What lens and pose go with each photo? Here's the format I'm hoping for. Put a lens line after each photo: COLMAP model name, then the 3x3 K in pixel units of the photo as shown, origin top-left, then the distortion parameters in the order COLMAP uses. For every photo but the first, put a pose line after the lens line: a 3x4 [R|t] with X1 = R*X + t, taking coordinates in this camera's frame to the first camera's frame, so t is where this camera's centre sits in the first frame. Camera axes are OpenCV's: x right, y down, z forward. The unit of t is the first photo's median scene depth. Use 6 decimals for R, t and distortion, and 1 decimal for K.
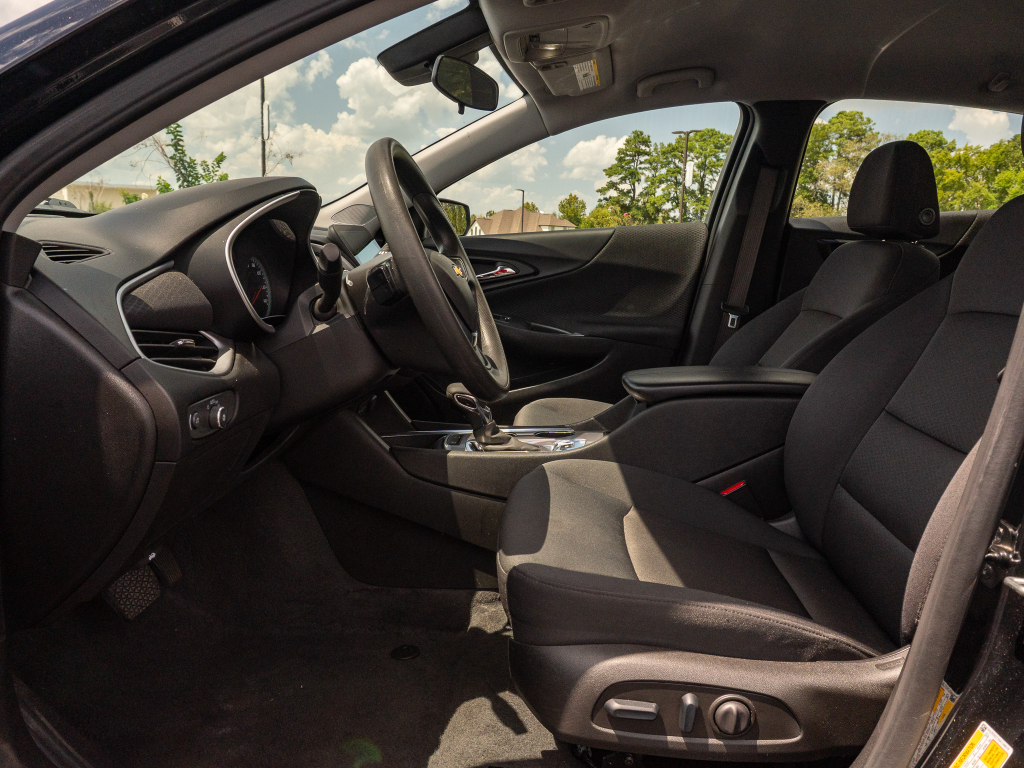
lens RADIAL K [[768.6, 0, 511.8], [0, 768.6, 385.0], [0, 0, 1]] dist [-0.023880, -0.003458]
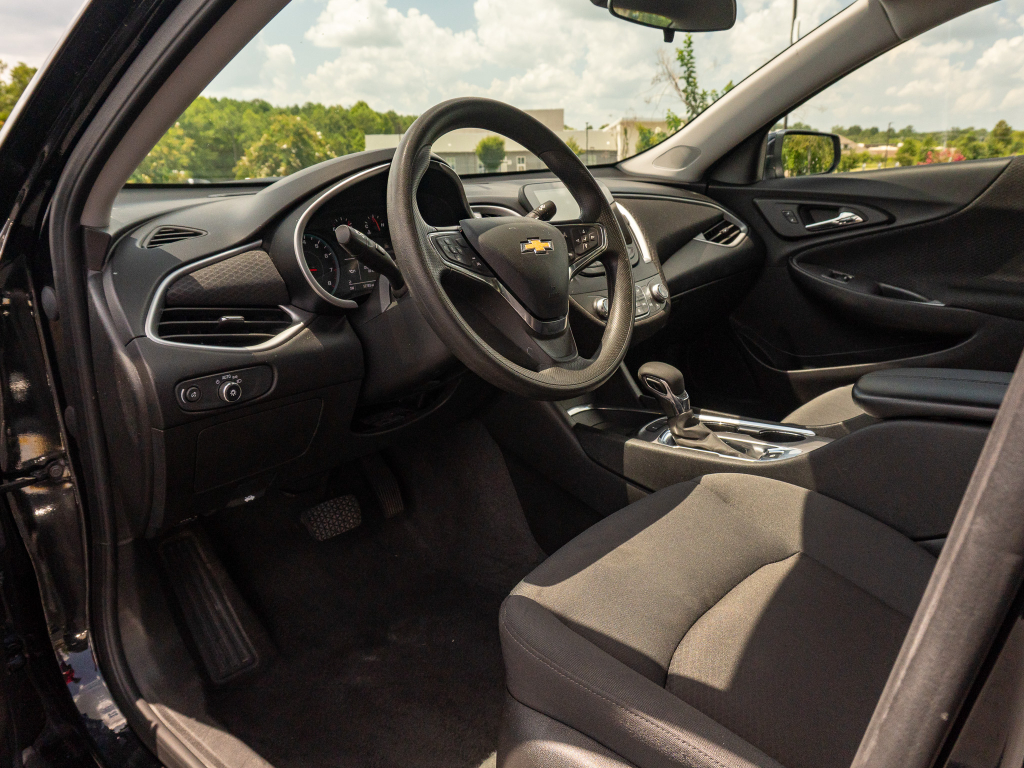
lens RADIAL K [[768.6, 0, 496.9], [0, 768.6, 385.6], [0, 0, 1]] dist [-0.023880, -0.003458]
pose [[0.788723, 0.120959, -0.602731, 0.203097], [-0.065550, 0.991409, 0.113184, -0.040557], [0.611243, -0.049762, 0.789877, 0.130776]]
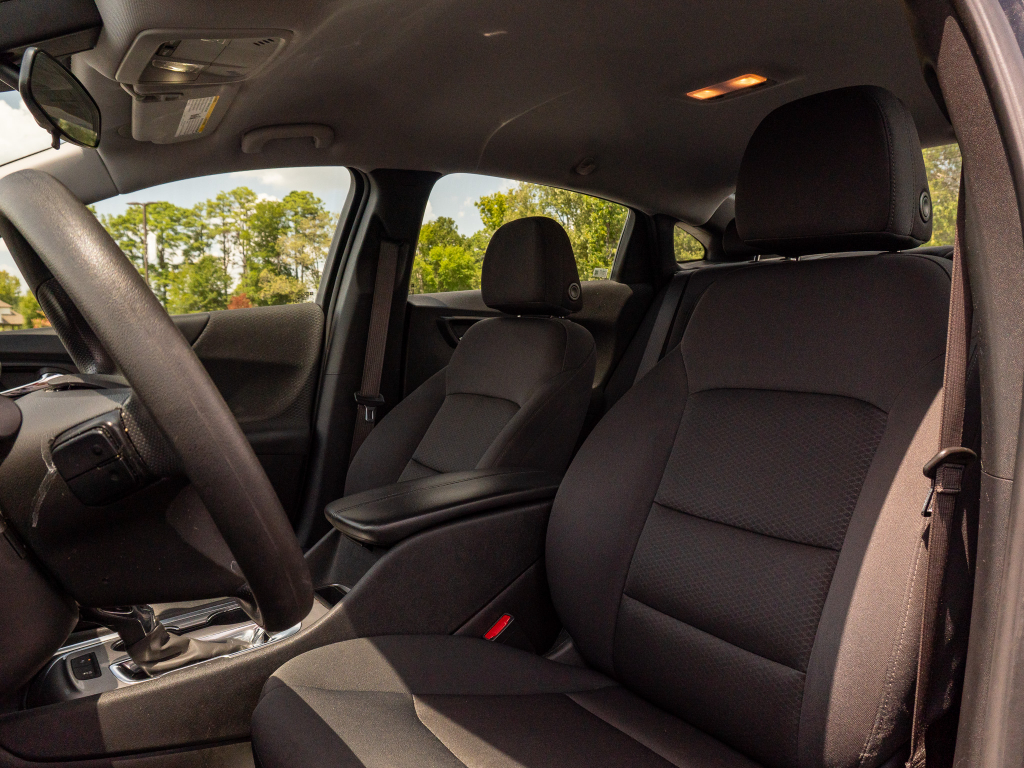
lens RADIAL K [[768.6, 0, 521.2], [0, 768.6, 386.8], [0, 0, 1]] dist [-0.023880, -0.003458]
pose [[0.783750, -0.094849, 0.613791, -0.102405], [0.149796, 0.987963, -0.038605, -0.050159], [-0.602742, 0.122200, 0.788524, 0.189093]]
